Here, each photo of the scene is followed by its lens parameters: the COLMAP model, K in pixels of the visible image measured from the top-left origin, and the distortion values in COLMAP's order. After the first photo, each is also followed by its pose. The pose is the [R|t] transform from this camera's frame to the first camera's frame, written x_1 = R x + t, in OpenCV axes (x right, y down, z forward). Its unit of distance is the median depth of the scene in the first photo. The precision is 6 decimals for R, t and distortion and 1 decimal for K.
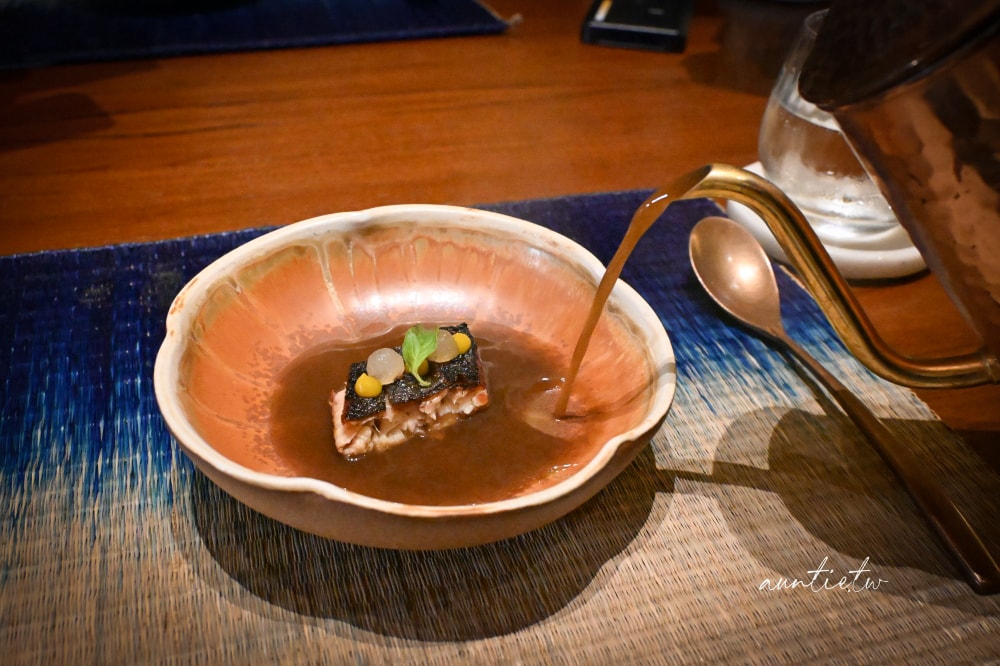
lens RADIAL K [[960.3, 0, 500.2], [0, 960.3, 330.0], [0, 0, 1]] dist [0.004896, 0.000000]
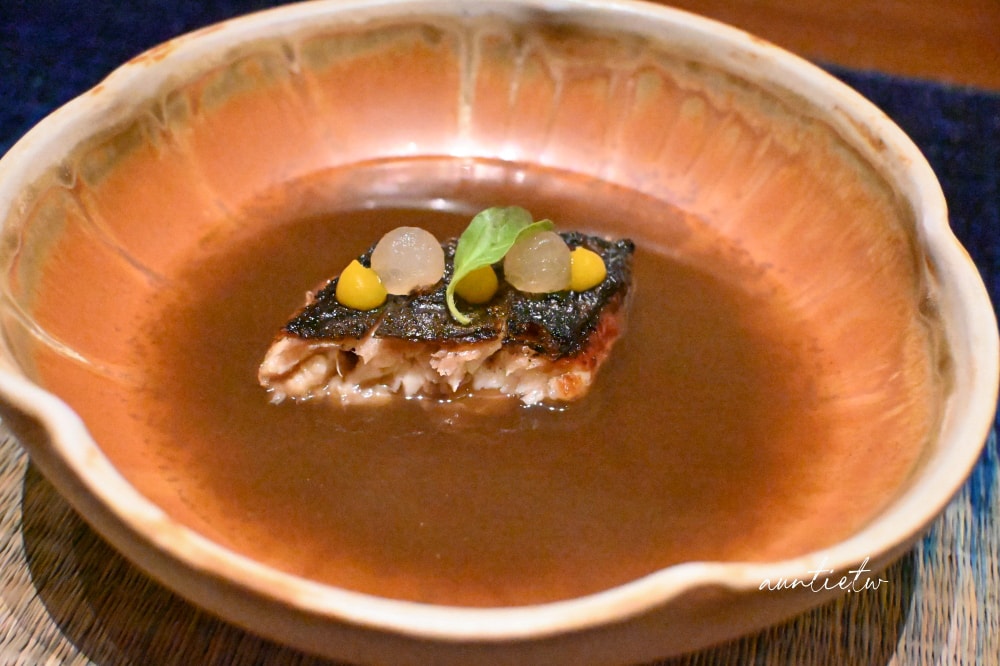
lens RADIAL K [[1315.8, 0, 498.2], [0, 1315.8, 332.8], [0, 0, 1]] dist [0.001288, 0.000000]
pose [[0.853047, 0.325363, -0.407983, 0.204521], [-0.303751, 0.945319, 0.118775, -0.022790], [0.424319, 0.022604, 0.905231, 0.351295]]
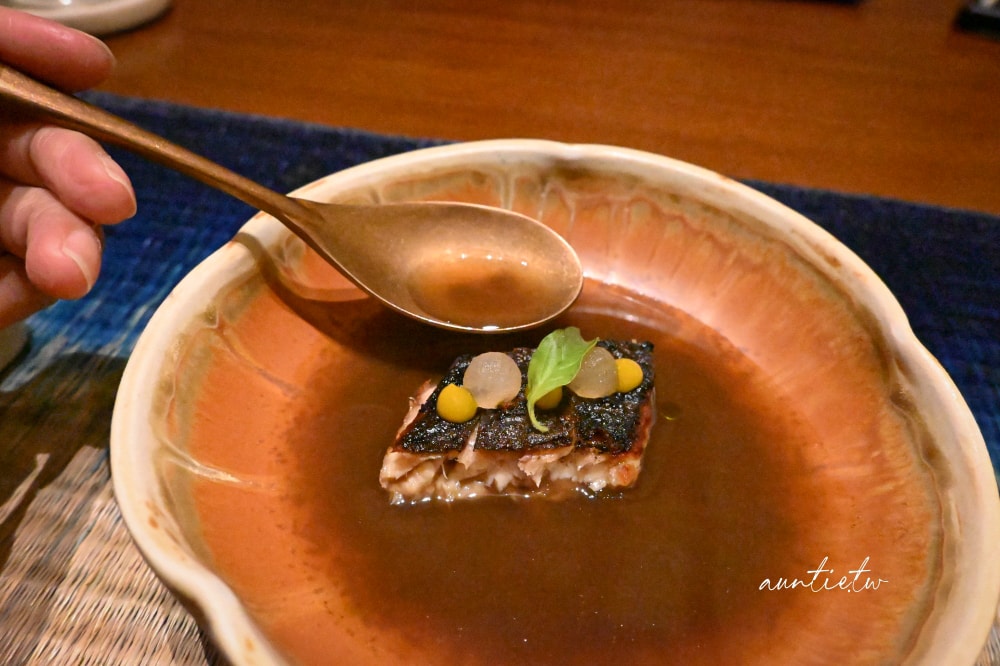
lens RADIAL K [[690.2, 0, 499.0], [0, 690.2, 332.4], [0, 0, 1]] dist [0.004898, 0.003541]
pose [[0.890157, 0.310325, -0.333643, 0.027341], [-0.268671, 0.948866, 0.165739, -0.065808], [0.368016, -0.057894, 0.928015, 0.524632]]
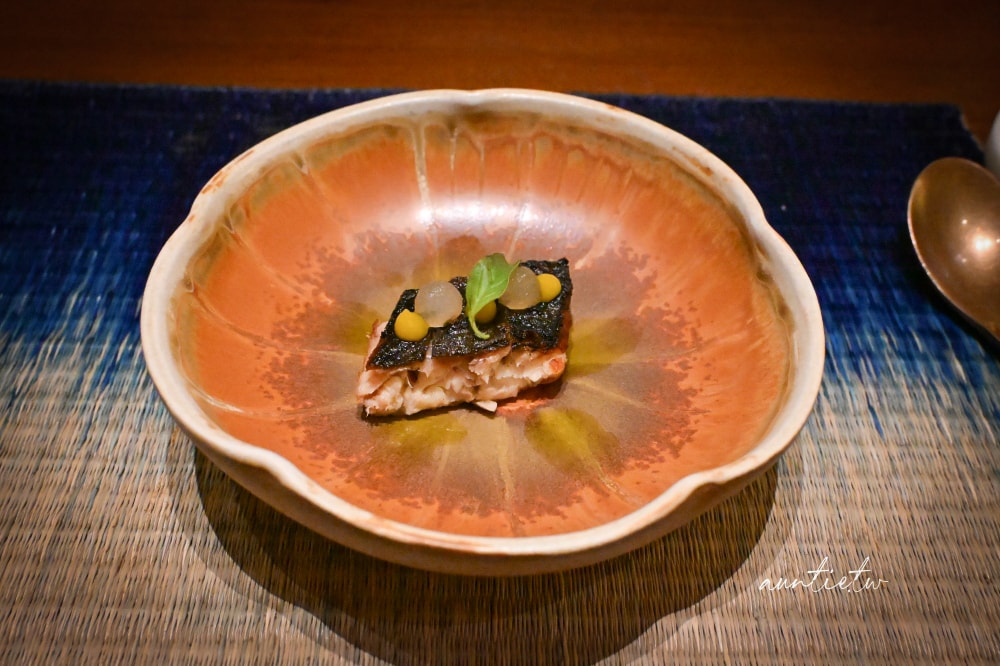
lens RADIAL K [[960.3, 0, 498.5], [0, 960.3, 333.9], [0, 0, 1]] dist [0.004896, 0.000000]
pose [[0.955537, 0.192025, -0.223777, 0.098172], [-0.156051, 0.973221, 0.168788, -0.071455], [0.250196, -0.126363, 0.959914, 0.238680]]
